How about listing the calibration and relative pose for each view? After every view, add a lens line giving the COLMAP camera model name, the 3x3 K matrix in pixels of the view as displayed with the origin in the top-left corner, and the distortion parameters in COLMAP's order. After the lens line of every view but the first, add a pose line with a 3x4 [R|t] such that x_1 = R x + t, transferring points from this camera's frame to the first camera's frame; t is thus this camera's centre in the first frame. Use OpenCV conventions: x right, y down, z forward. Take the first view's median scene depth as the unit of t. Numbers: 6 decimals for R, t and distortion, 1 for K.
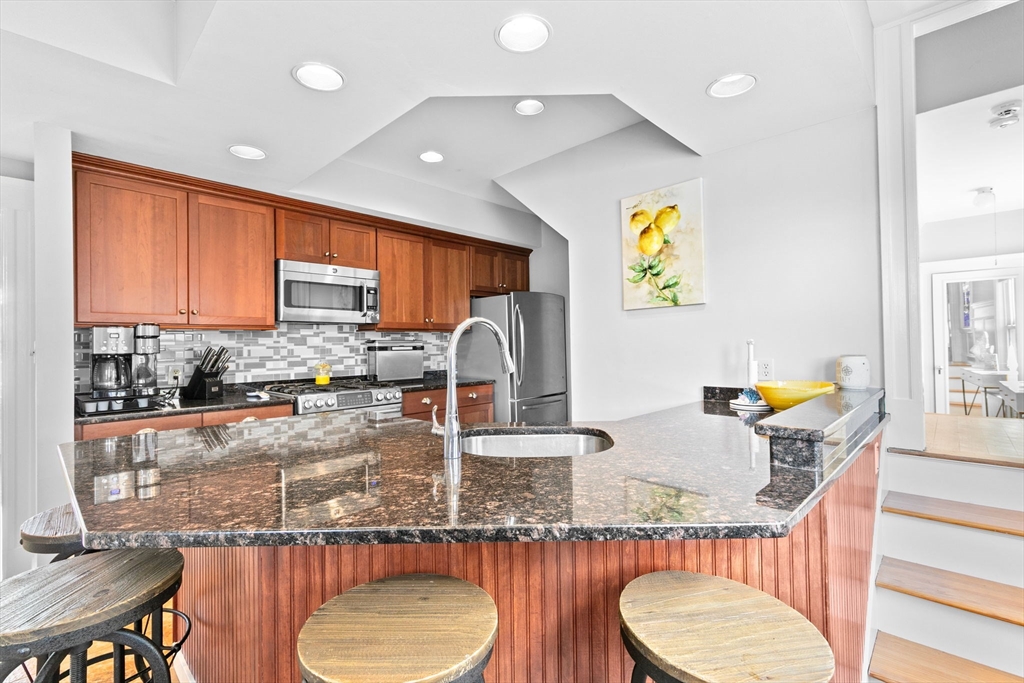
lens RADIAL K [[458.9, 0, 509.5], [0, 458.9, 339.4], [0, 0, 1]] dist [0.006652, -0.000936]
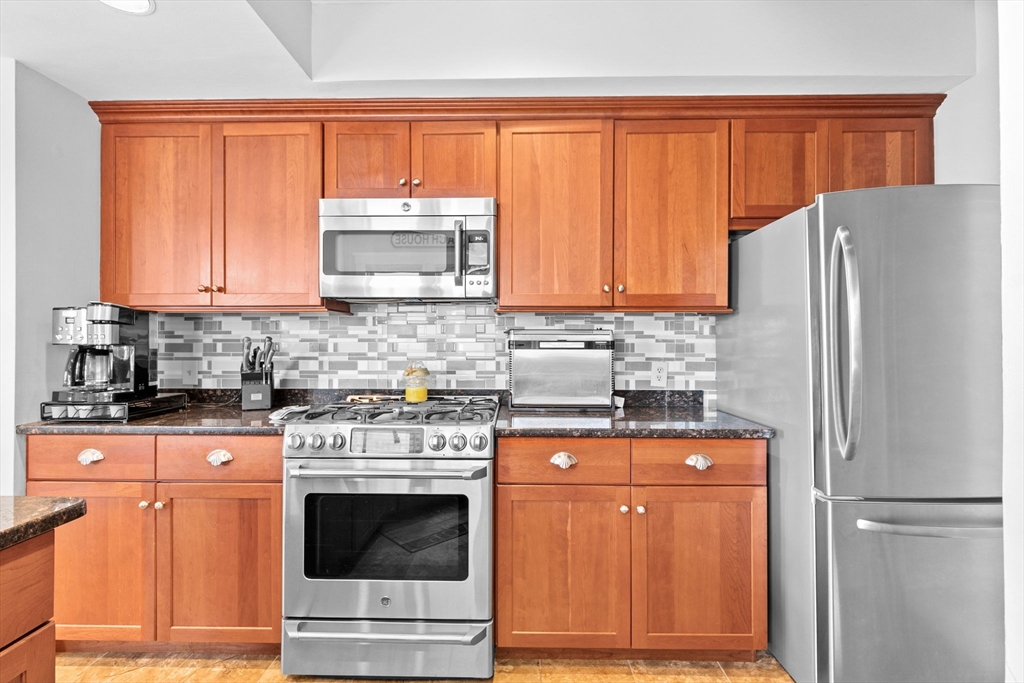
lens RADIAL K [[456.8, 0, 508.6], [0, 456.8, 340.8], [0, 0, 1]] dist [-0.000893, -0.000105]
pose [[0.682092, 0.011933, -0.731169, 0.128922], [-0.002494, 0.999899, 0.013993, 0.009092], [0.731263, -0.007721, 0.682052, 0.727533]]
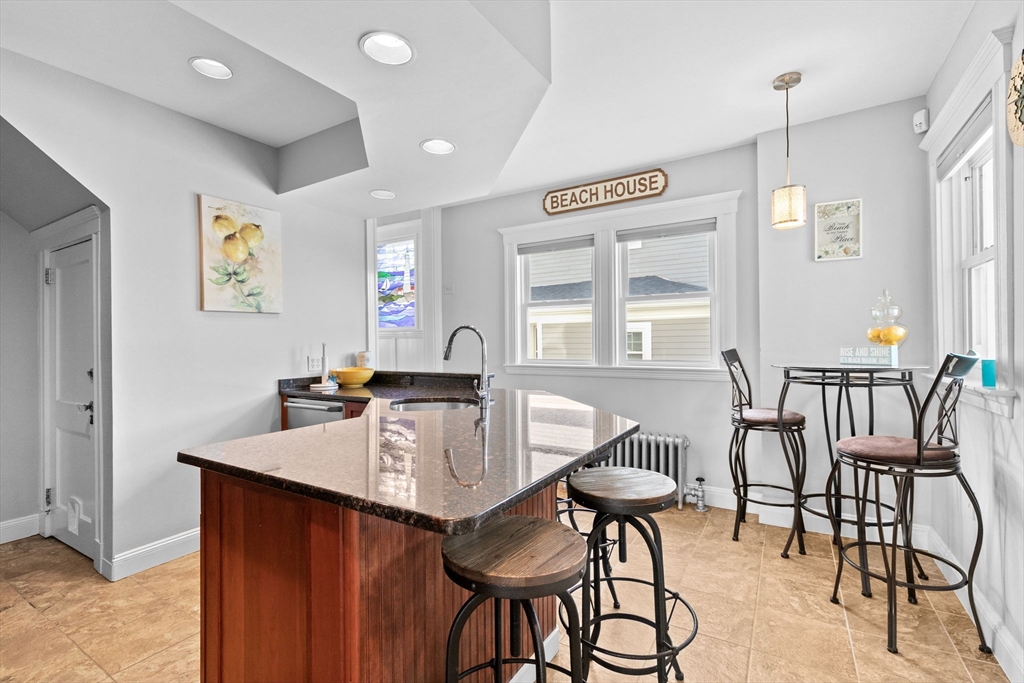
lens RADIAL K [[458.9, 0, 509.5], [0, 458.9, 339.4], [0, 0, 1]] dist [0.006652, -0.000936]
pose [[-0.219902, 0.022182, 0.975270, -0.733423], [0.002501, 0.999751, -0.022175, 0.017200], [-0.975519, -0.002437, -0.219903, 0.523692]]
